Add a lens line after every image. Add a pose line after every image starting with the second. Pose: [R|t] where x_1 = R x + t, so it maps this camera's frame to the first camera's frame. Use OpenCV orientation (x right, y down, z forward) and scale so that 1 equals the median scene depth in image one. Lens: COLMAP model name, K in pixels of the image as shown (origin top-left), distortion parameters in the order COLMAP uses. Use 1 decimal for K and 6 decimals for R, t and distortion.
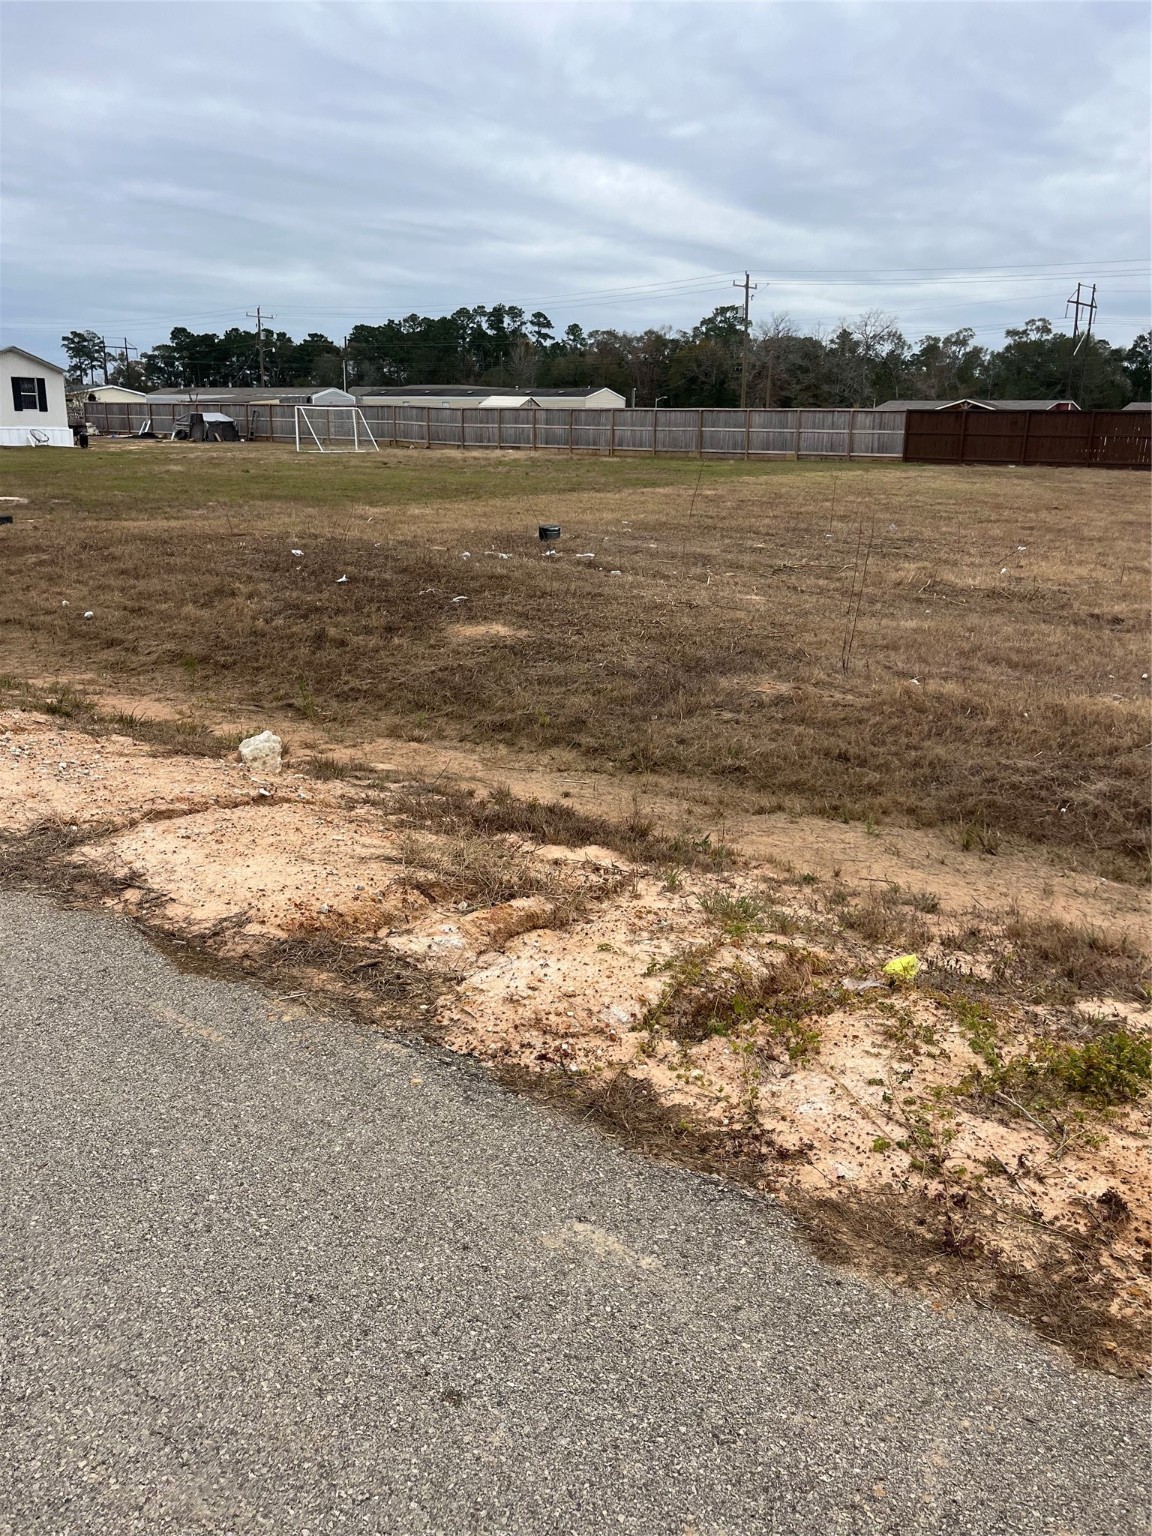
lens RADIAL K [[1184.3, 0, 588.9], [0, 1184.3, 741.0], [0, 0, 1]] dist [0.084918, -0.119812]
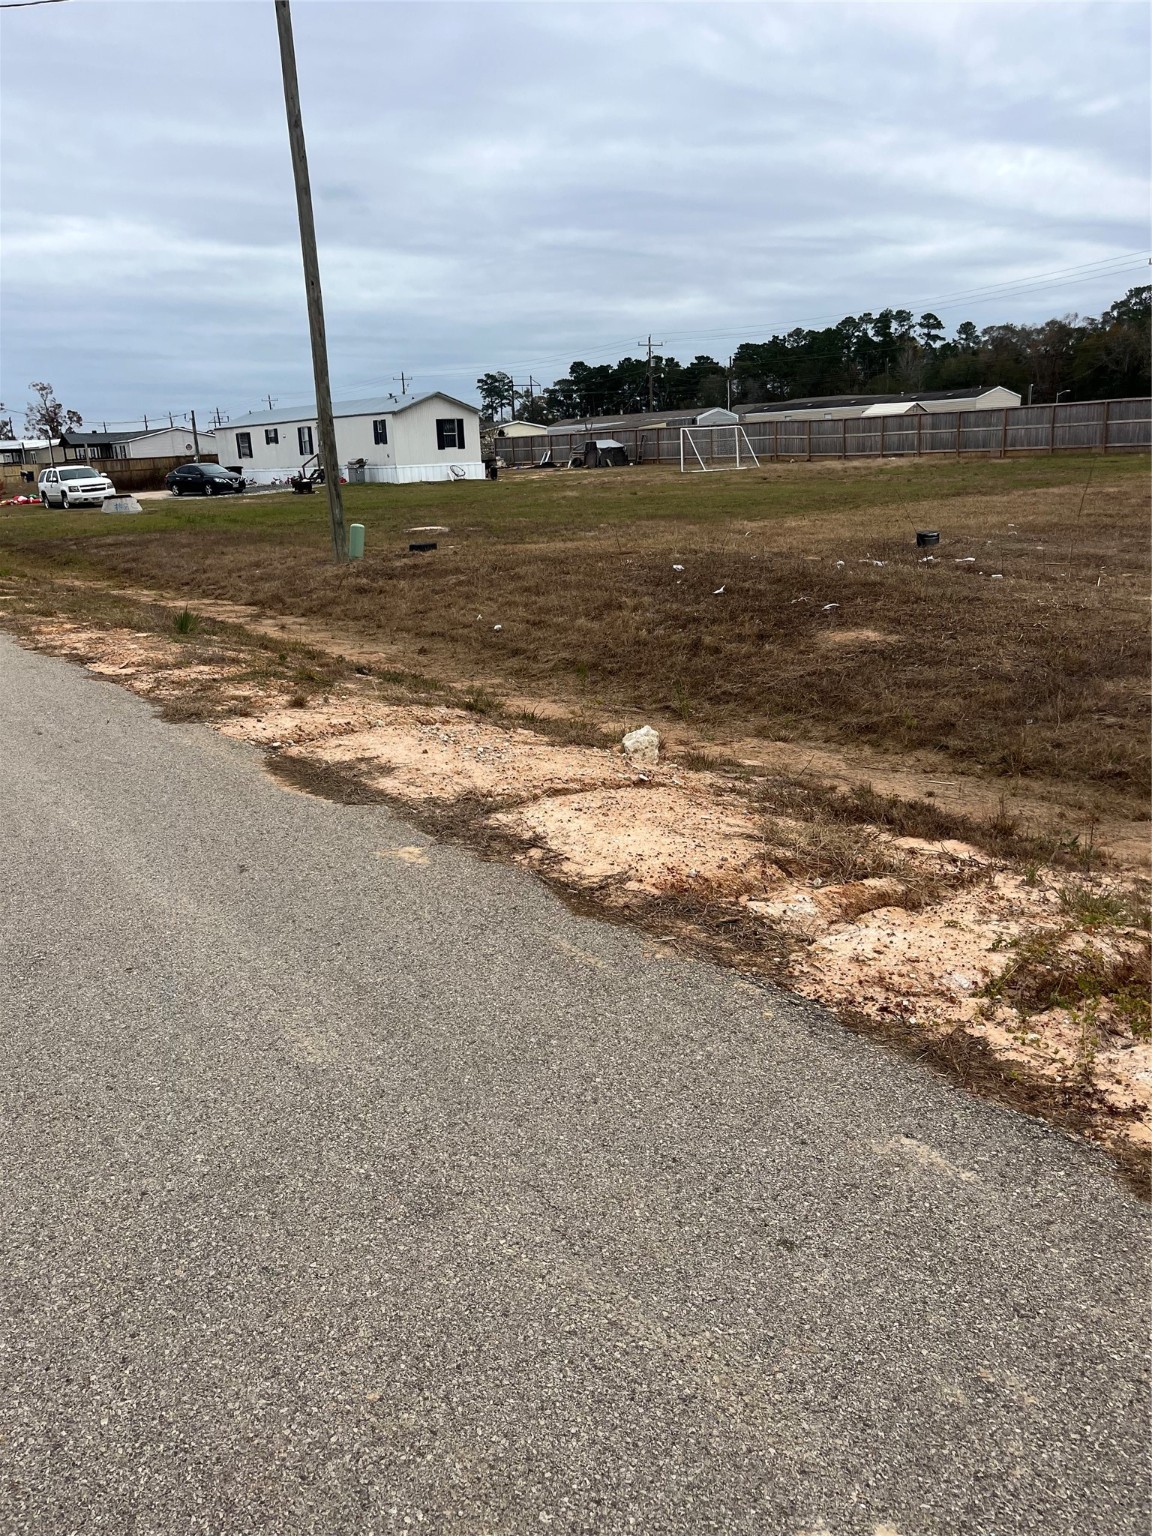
lens RADIAL K [[1190.3, 0, 588.4], [0, 1190.3, 746.1], [0, 0, 1]] dist [0.049654, -0.052941]
pose [[0.951276, 0.018586, -0.307779, 0.015544], [-0.020984, 0.999770, -0.004483, 0.014139], [0.307625, 0.010723, 0.951447, -0.056712]]
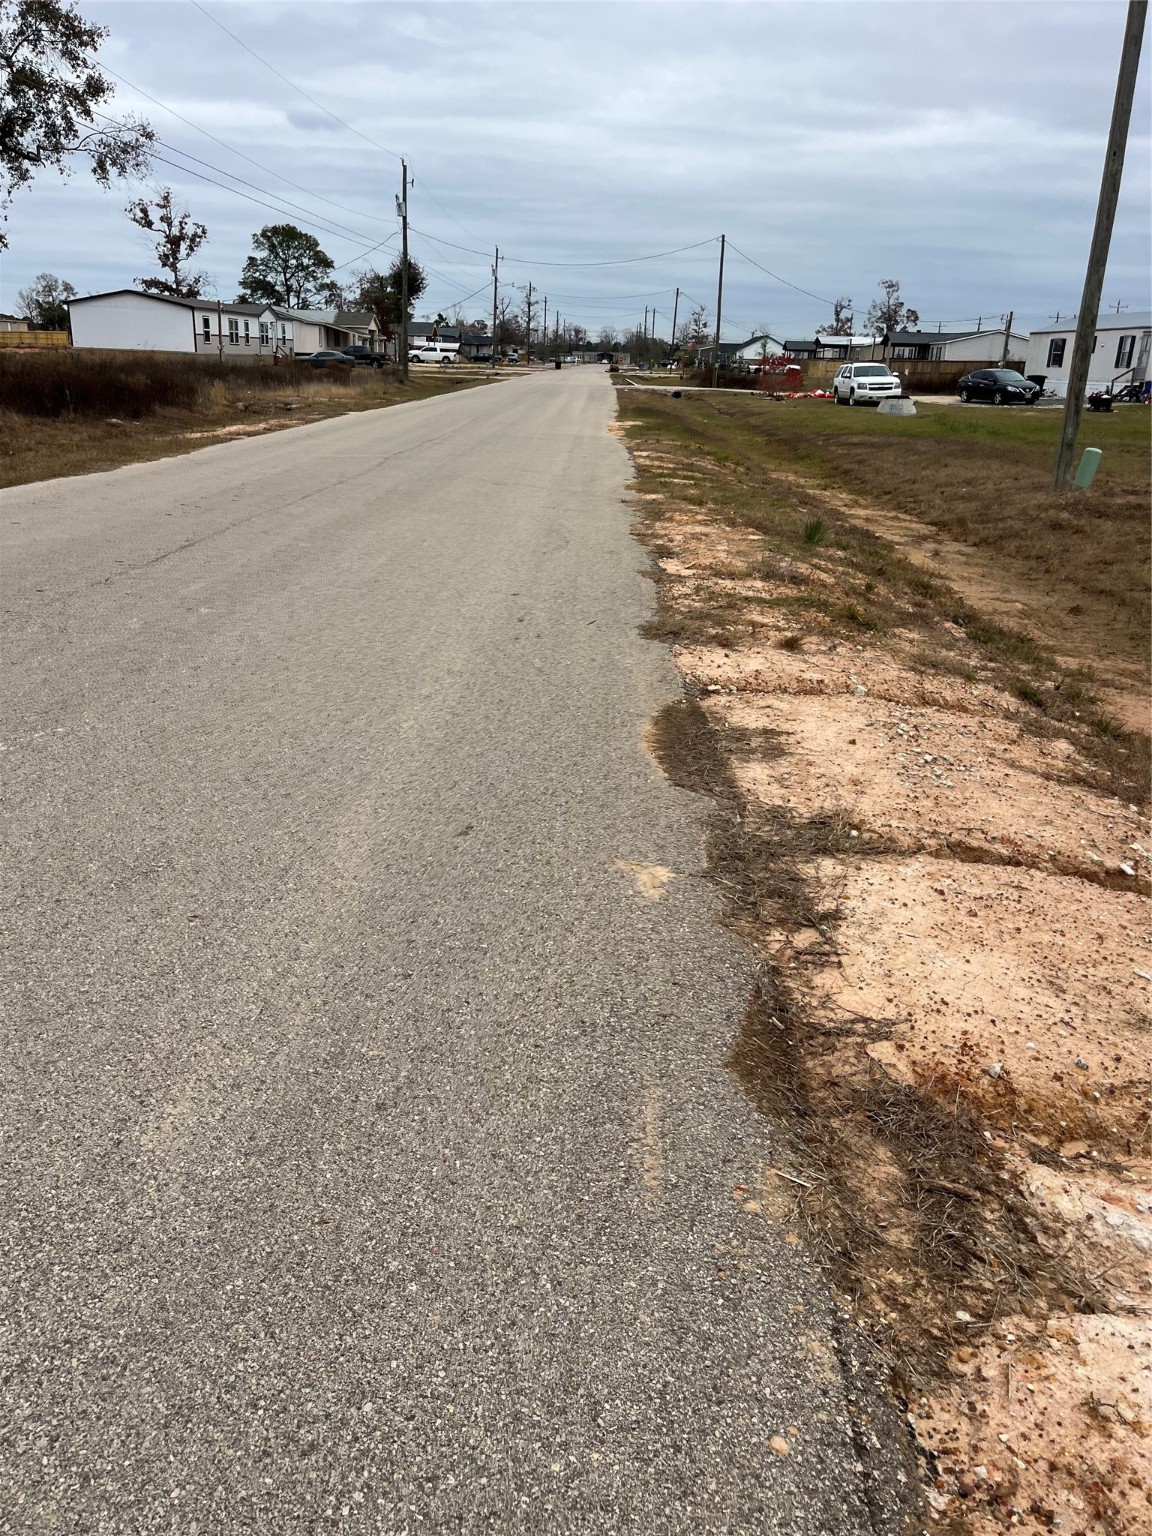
lens RADIAL K [[1154.6, 0, 562.4], [0, 1154.6, 787.0], [0, 0, 1]] dist [0.049503, -0.061263]
pose [[0.547452, 0.291293, -0.784503, 0.058857], [-0.236354, 0.953116, 0.188964, -0.040824], [0.802766, 0.081972, 0.590633, 0.211650]]
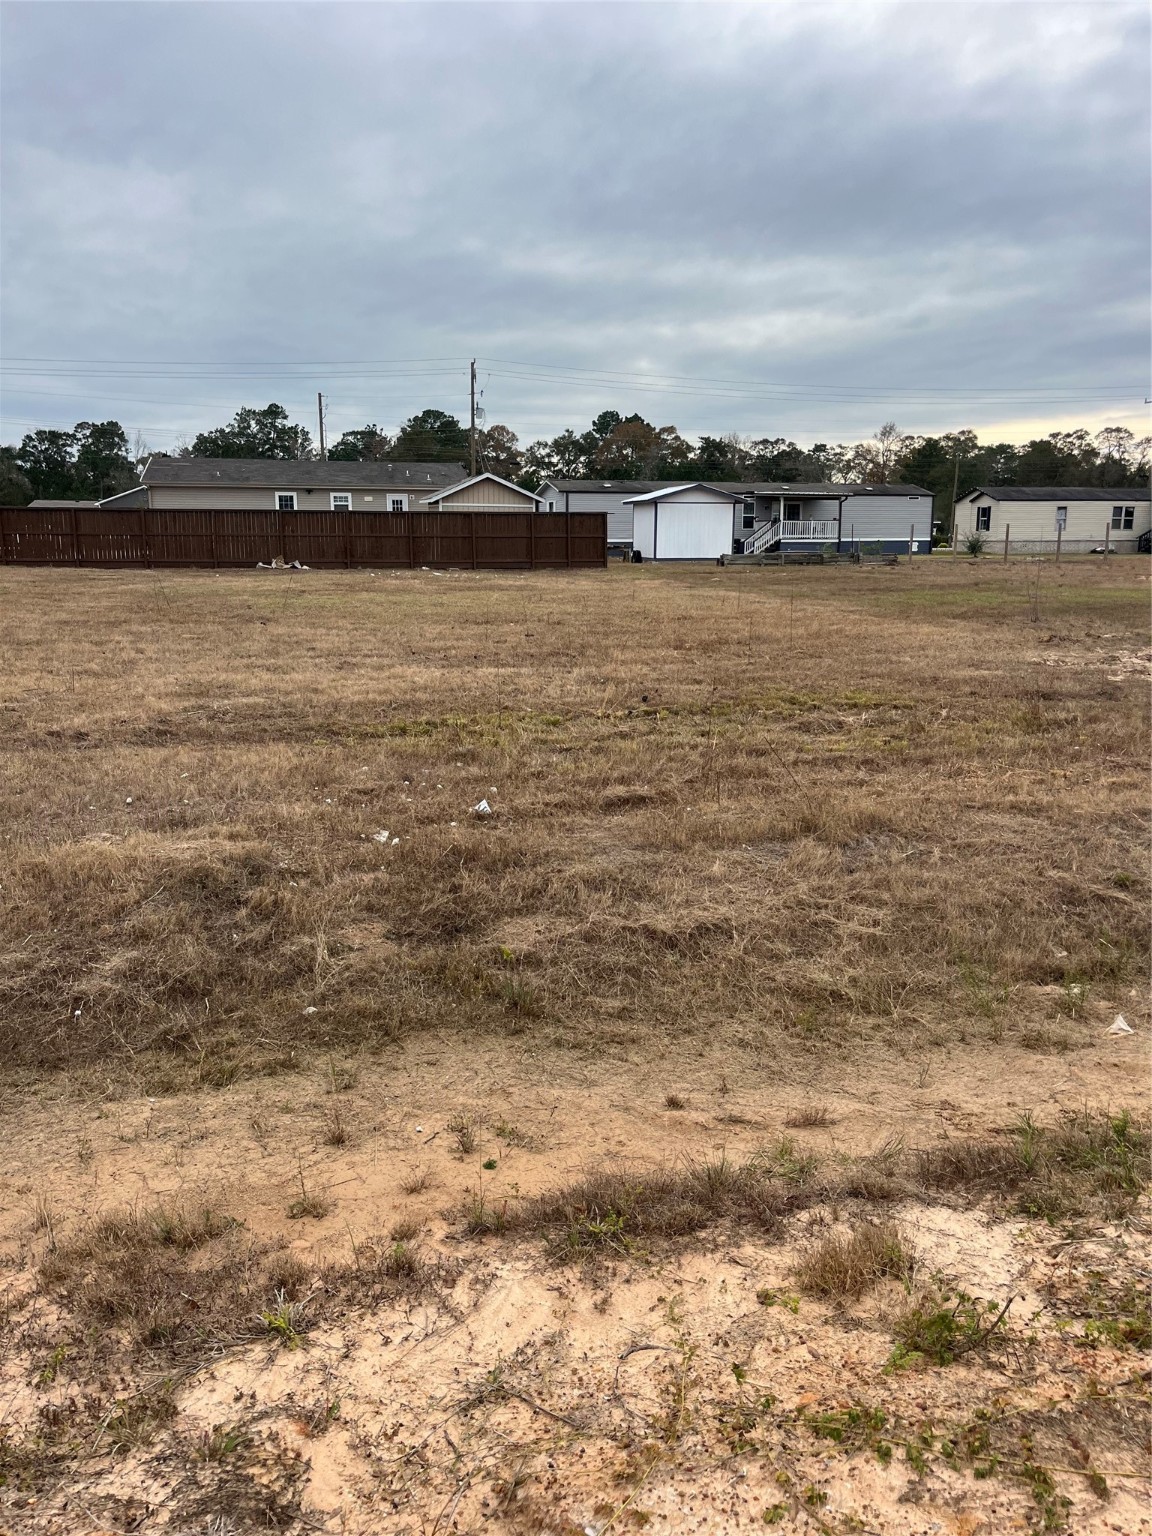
lens RADIAL K [[1166.7, 0, 581.9], [0, 1166.7, 775.6], [0, 0, 1]] dist [0.053545, -0.067796]
pose [[0.671449, -0.168389, 0.721666, 0.085924], [0.201646, 0.978611, 0.040728, -0.049050], [-0.713089, 0.118174, 0.691042, 0.208415]]
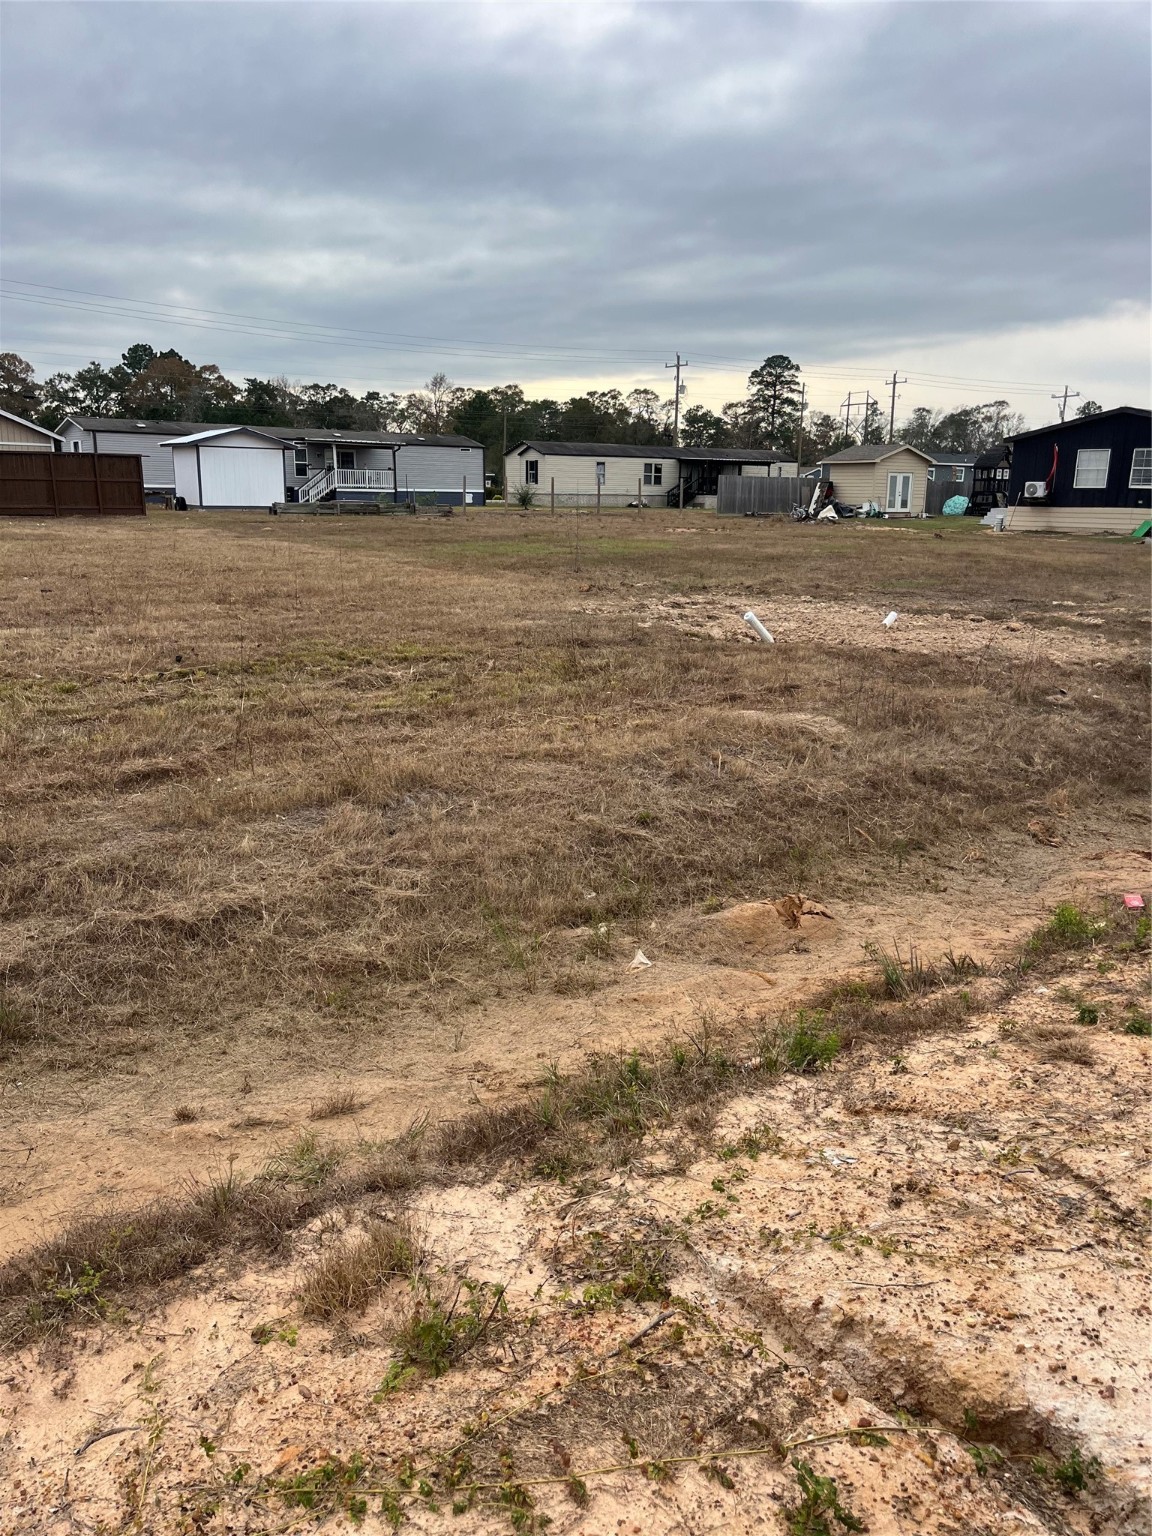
lens RADIAL K [[1158.6, 0, 586.0], [0, 1158.6, 787.7], [0, 0, 1]] dist [0.063435, -0.092572]
pose [[0.364232, -0.246489, 0.898097, 0.141030], [0.231334, 0.958061, 0.169127, -0.044509], [-0.902120, 0.146159, 0.405977, 0.201730]]
